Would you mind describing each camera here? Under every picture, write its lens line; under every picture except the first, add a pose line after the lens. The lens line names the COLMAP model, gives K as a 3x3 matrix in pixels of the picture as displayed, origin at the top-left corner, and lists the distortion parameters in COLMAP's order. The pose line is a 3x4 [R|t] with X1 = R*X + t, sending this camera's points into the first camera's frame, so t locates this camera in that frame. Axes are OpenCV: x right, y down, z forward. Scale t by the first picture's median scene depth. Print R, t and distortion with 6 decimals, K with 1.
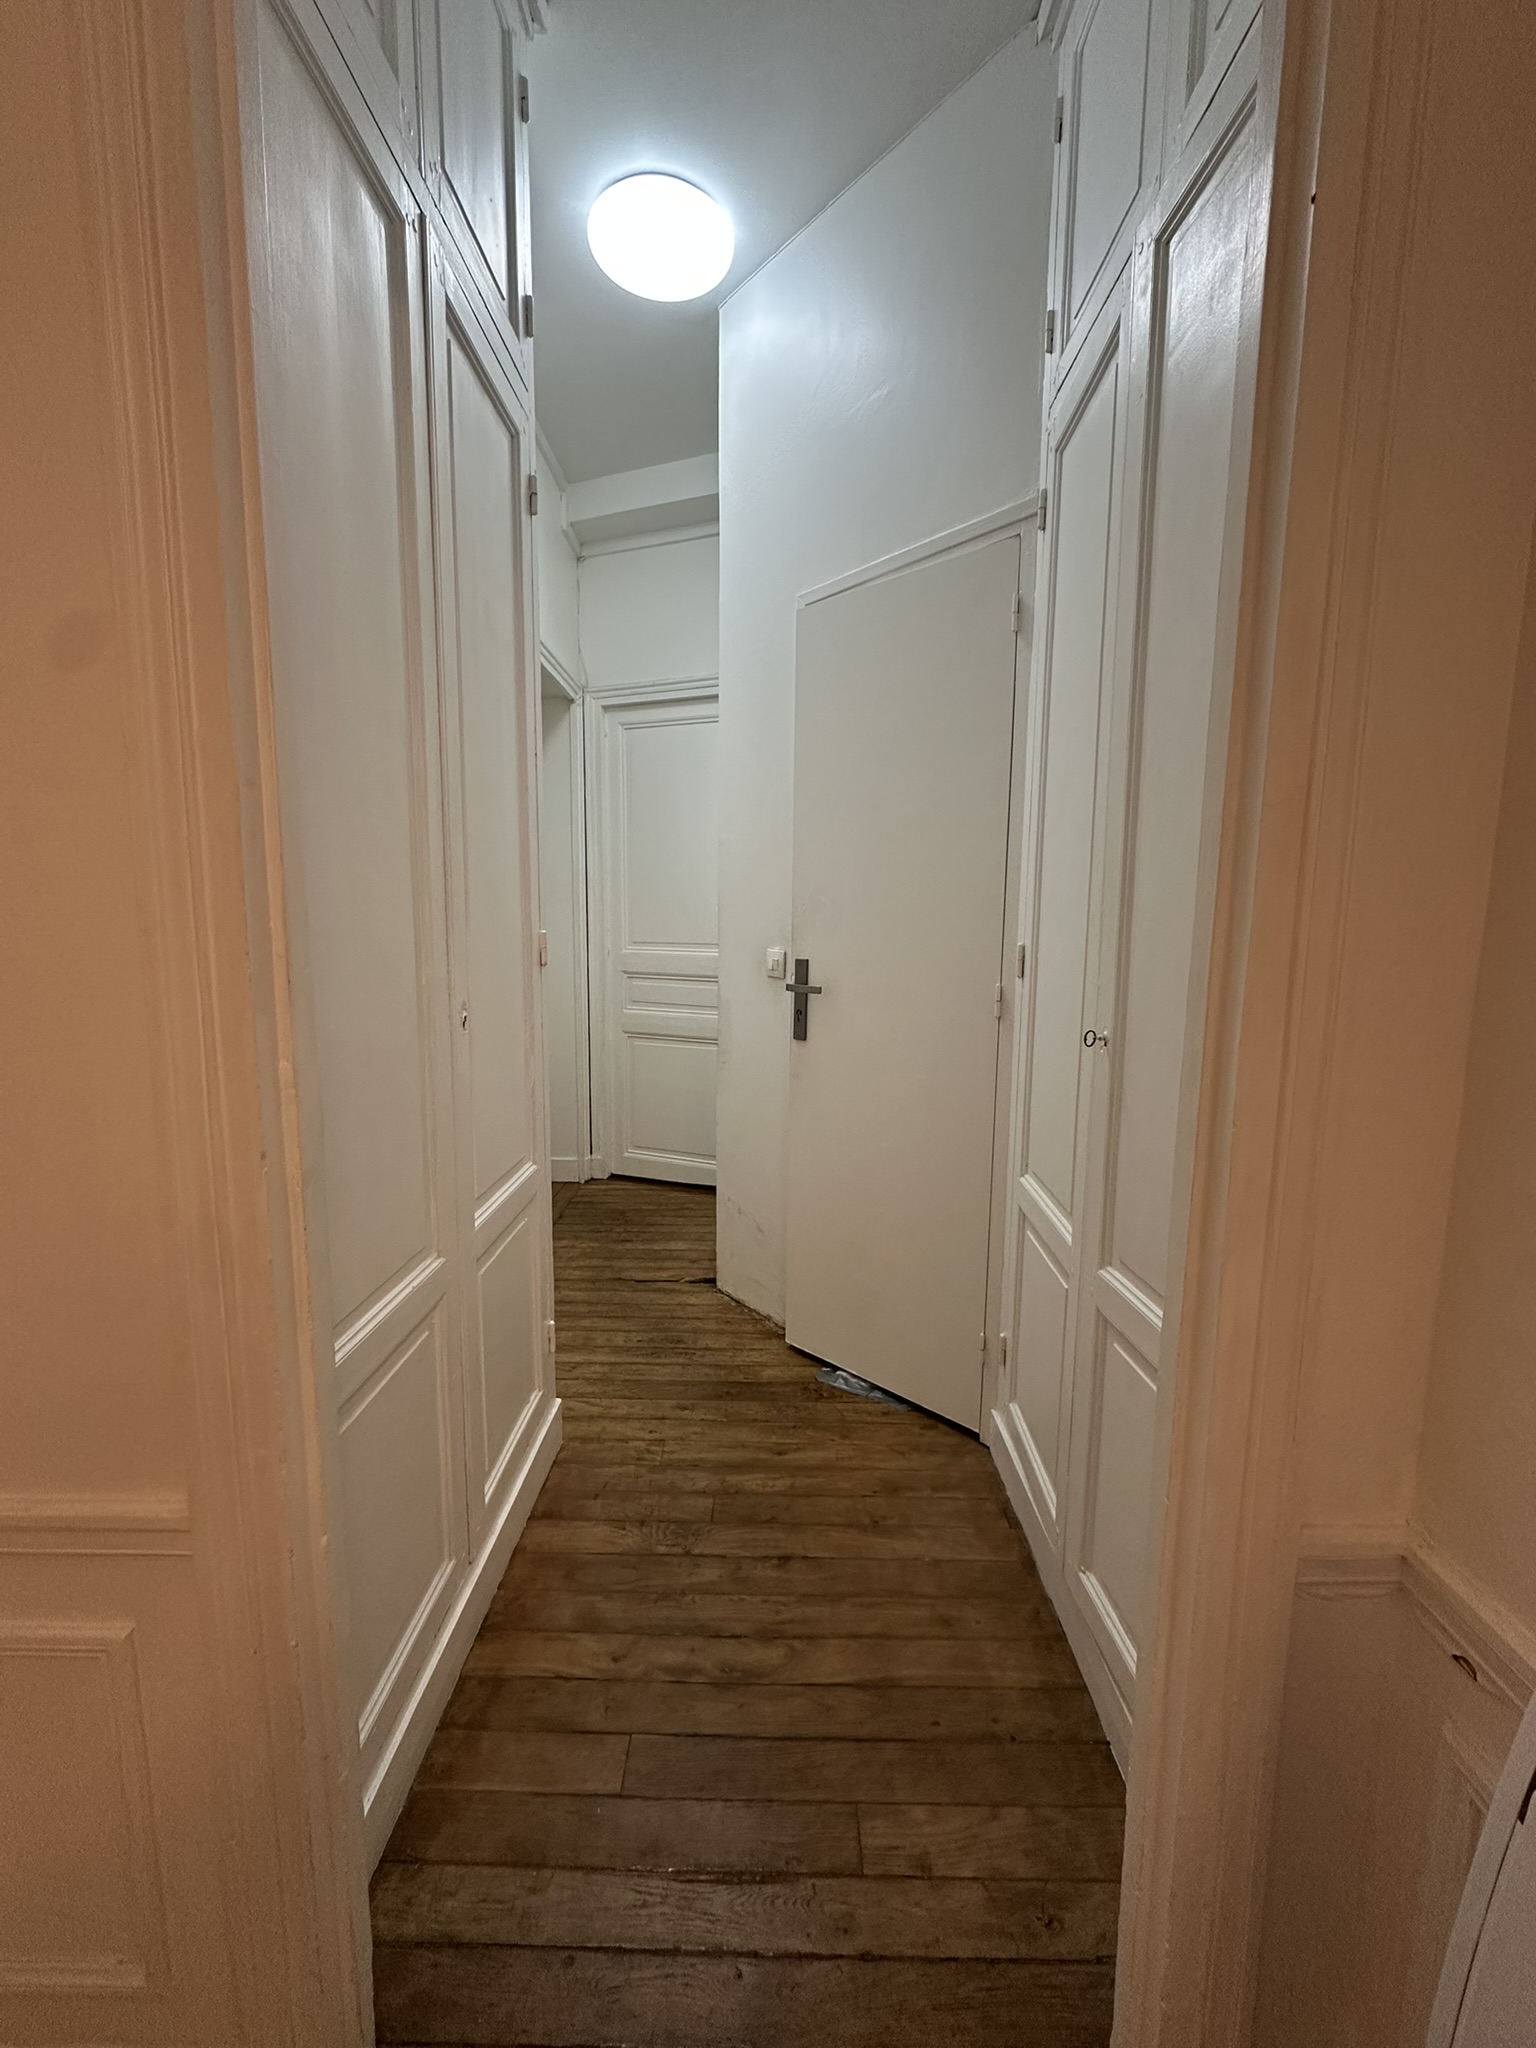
lens RADIAL K [[818.0, 0, 769.3], [0, 818.0, 1022.8], [0, 0, 1]] dist [0.000472, -0.000961]
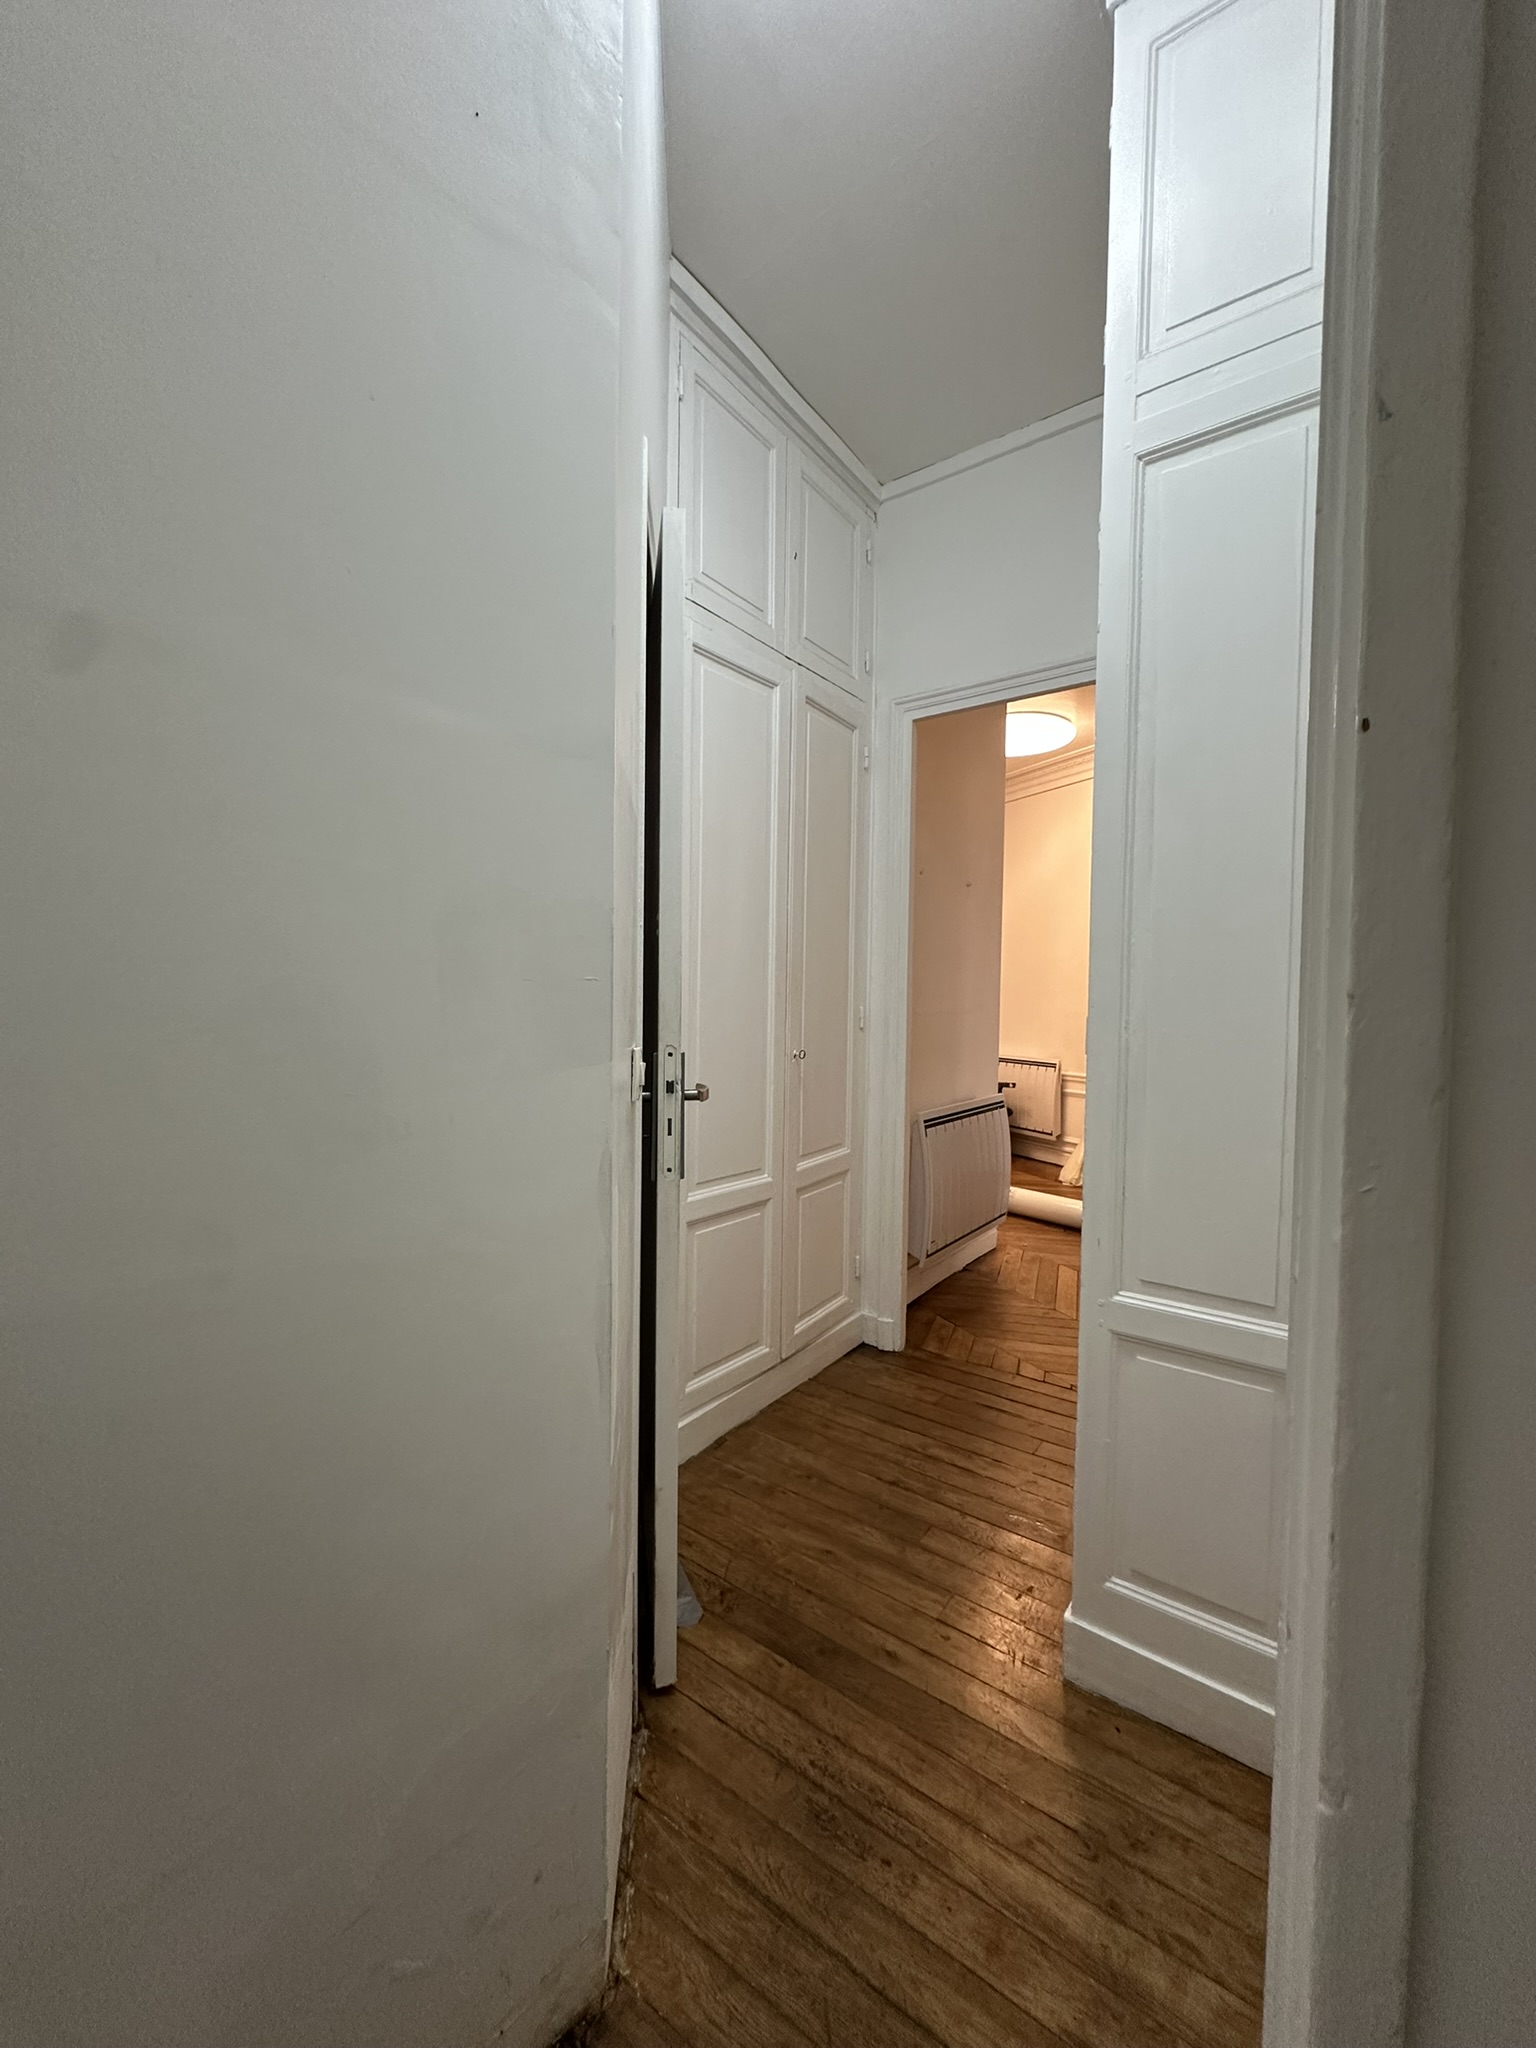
lens RADIAL K [[818.0, 0, 761.6], [0, 818.0, 1024.1], [0, 0, 1]] dist [0.000472, -0.000961]
pose [[-0.806402, -0.041526, 0.589907, -0.520400], [0.050426, 0.989070, 0.138556, -0.247471], [-0.589213, 0.141478, -0.795495, 1.943386]]
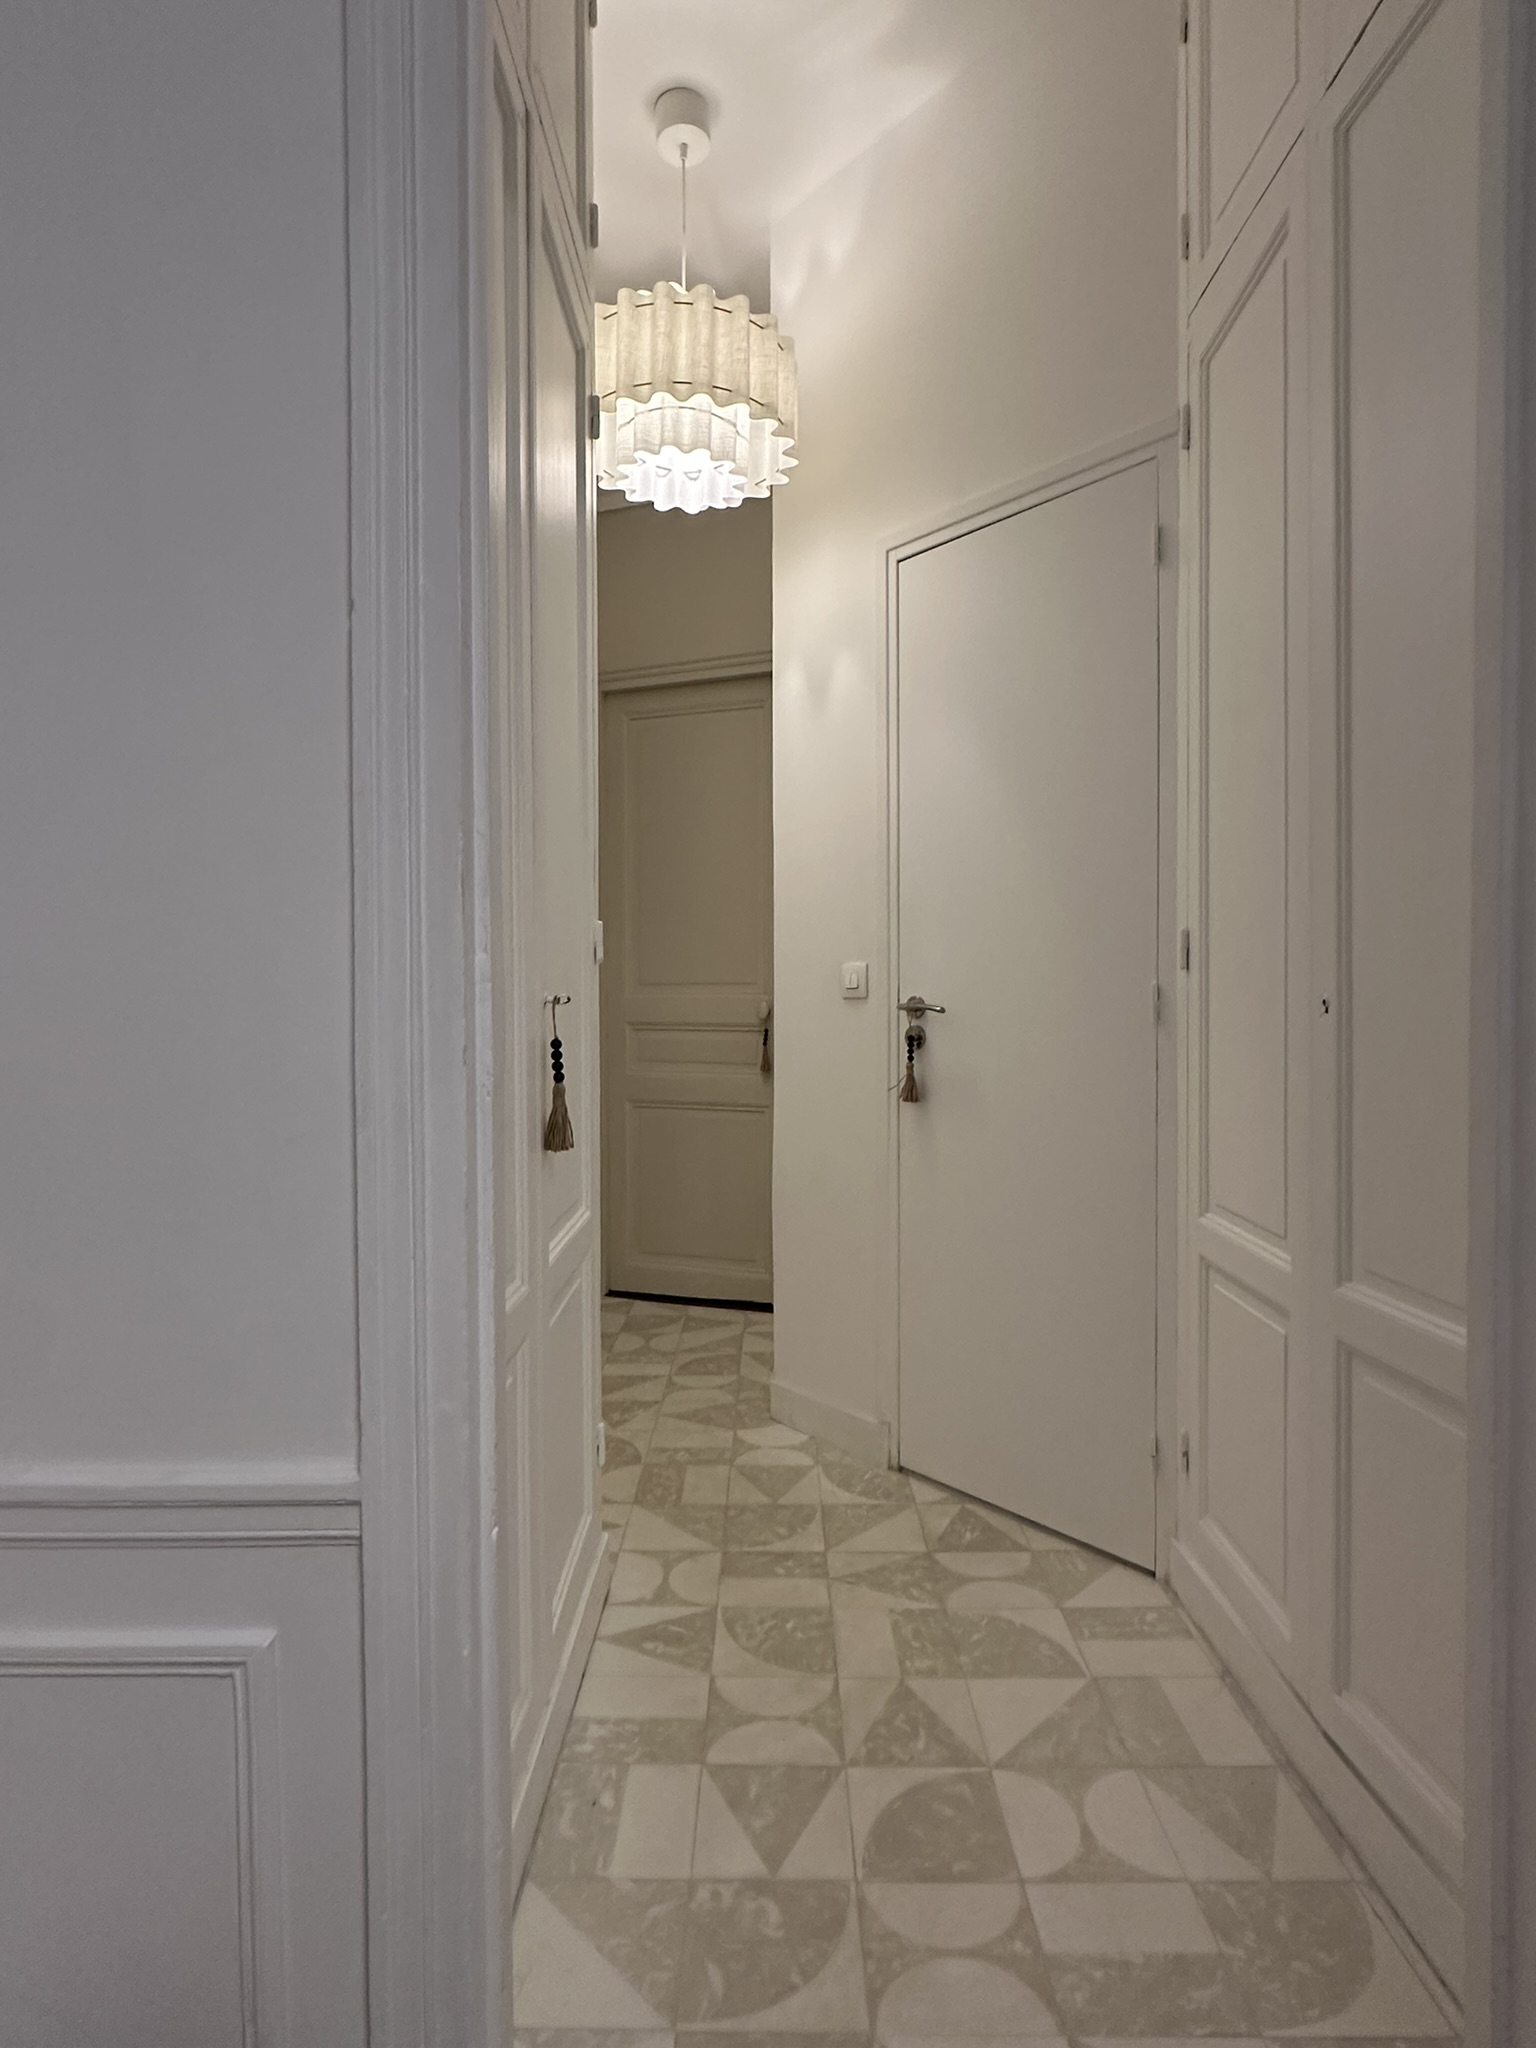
lens RADIAL K [[1099.0, 0, 766.5], [0, 1099.0, 1017.1], [0, 0, 1]] dist [0.000360, 0.000364]
pose [[0.999839, -0.015195, 0.009518, -0.123203], [0.016148, 0.993830, -0.109728, 0.107639], [-0.007792, 0.109864, 0.993916, -0.078373]]
